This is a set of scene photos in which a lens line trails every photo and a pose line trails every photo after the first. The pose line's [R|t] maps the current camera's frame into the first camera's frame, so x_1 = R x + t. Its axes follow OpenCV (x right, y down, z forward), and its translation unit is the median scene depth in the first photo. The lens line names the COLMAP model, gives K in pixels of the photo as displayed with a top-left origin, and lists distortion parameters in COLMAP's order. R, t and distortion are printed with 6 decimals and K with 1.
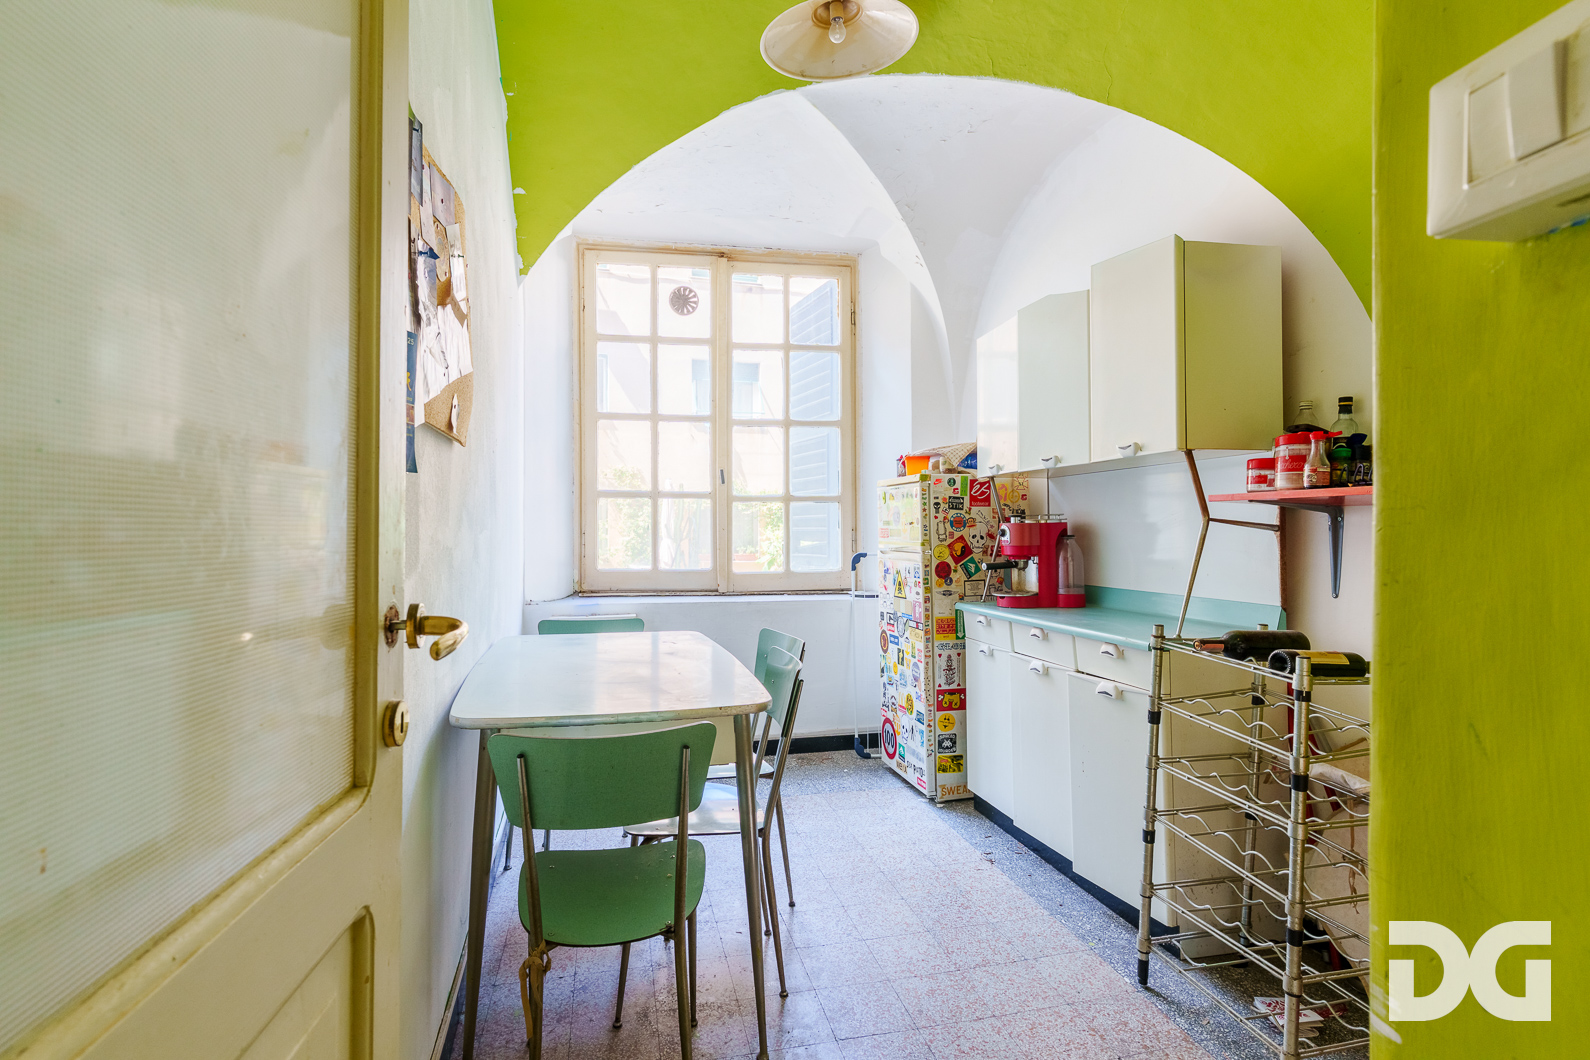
lens RADIAL K [[759.8, 0, 799.0], [0, 759.8, 521.3], [0, 0, 1]] dist [0.002277, -0.001230]
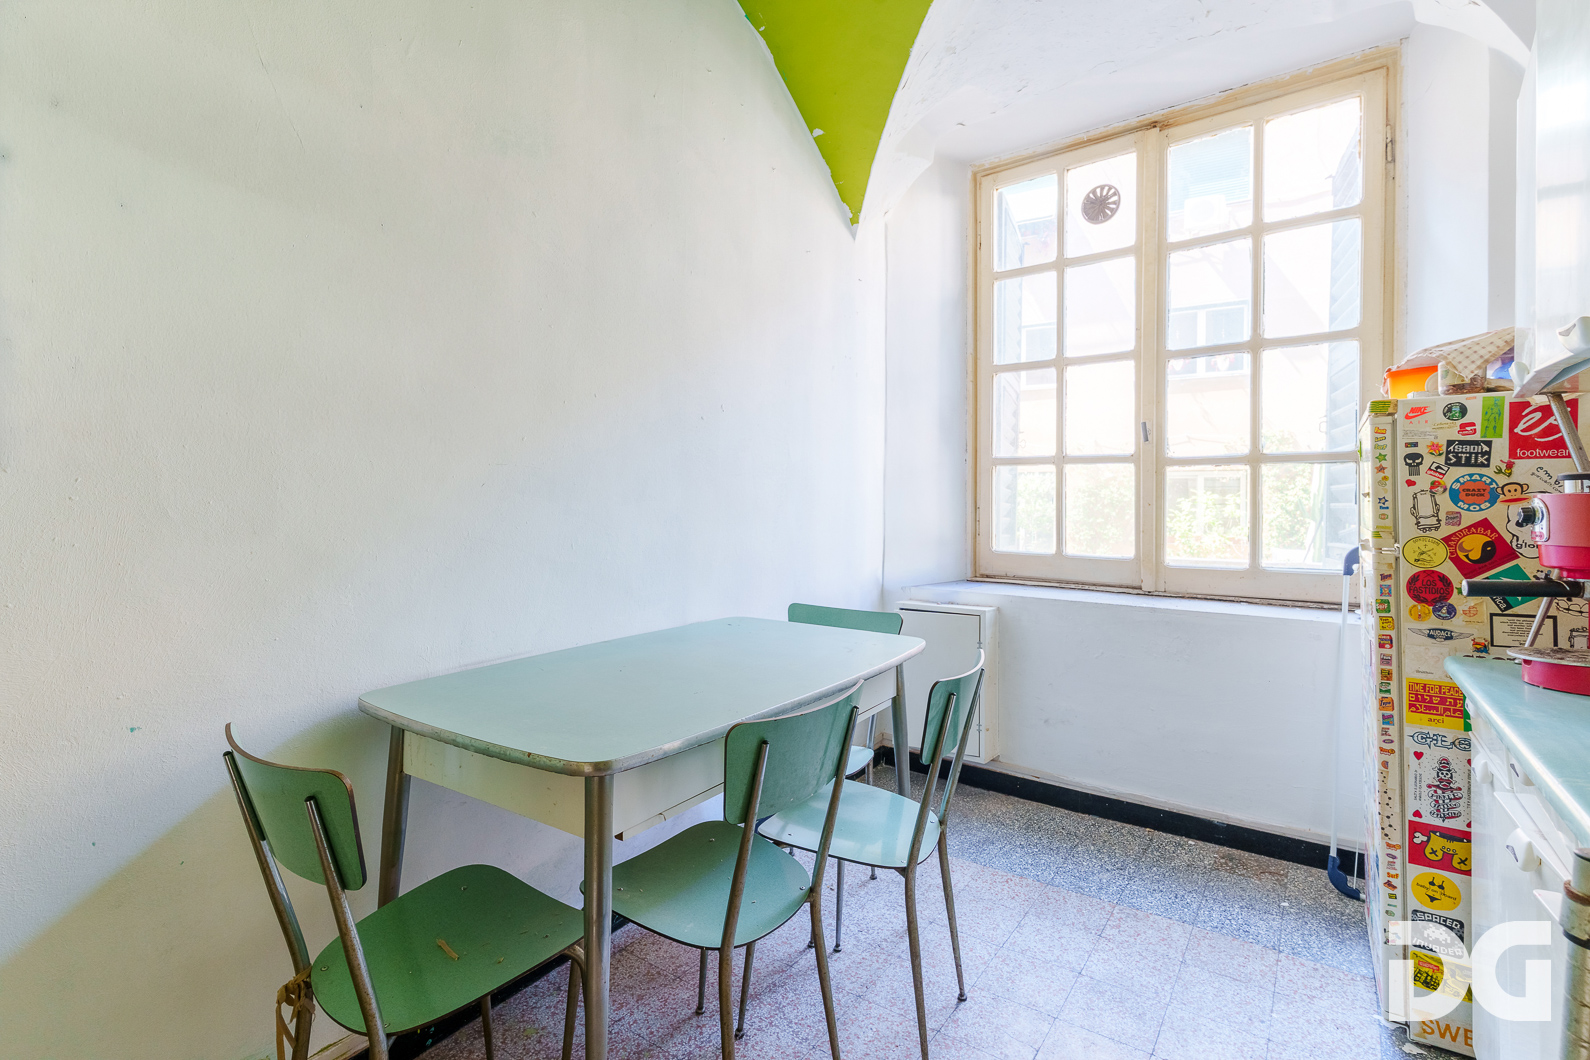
lens RADIAL K [[759.8, 0, 778.1], [0, 759.8, 499.7], [0, 0, 1]] dist [0.002277, -0.001230]
pose [[0.676752, -0.000797, -0.736211, 0.265870], [0.007053, 0.999961, 0.005401, 0.000203], [0.736177, -0.008848, 0.676731, 0.336925]]
